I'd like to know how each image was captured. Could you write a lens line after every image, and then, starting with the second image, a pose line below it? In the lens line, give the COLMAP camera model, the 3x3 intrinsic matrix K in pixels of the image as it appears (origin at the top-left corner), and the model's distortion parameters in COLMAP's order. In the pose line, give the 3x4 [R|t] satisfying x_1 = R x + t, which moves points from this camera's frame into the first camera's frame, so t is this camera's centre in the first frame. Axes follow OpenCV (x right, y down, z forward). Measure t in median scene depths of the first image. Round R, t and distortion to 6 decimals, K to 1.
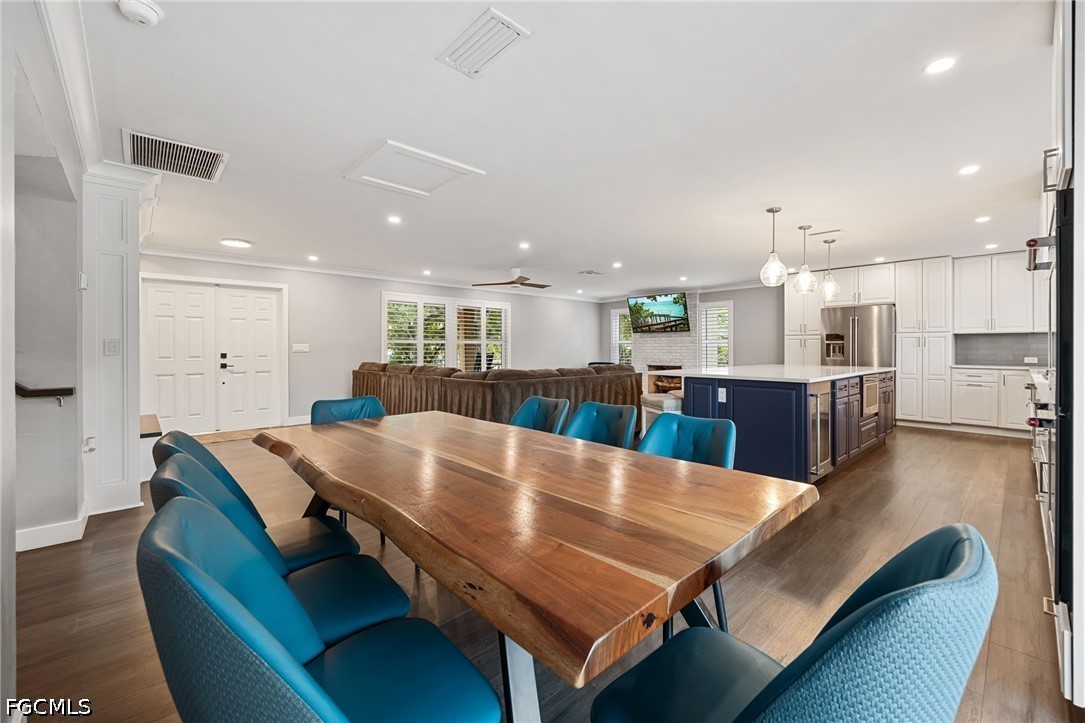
lens RADIAL K [[444.9, 0, 549.1], [0, 444.9, 355.8], [0, 0, 1]] dist [0.001803, -0.000321]
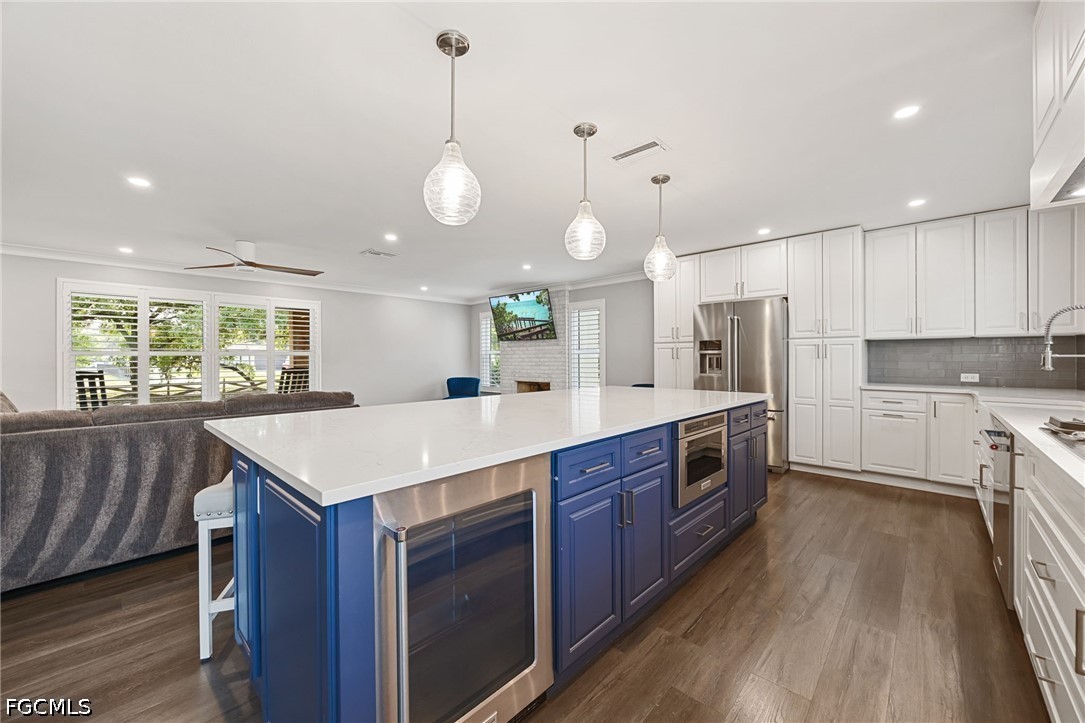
lens RADIAL K [[427.8, 0, 546.4], [0, 427.8, 367.2], [0, 0, 1]] dist [-0.002897, -0.000184]
pose [[0.996949, -0.006877, 0.077755, 0.237164], [0.006612, 0.999971, 0.003660, -0.007851], [-0.077778, -0.003135, 0.996966, 0.246634]]
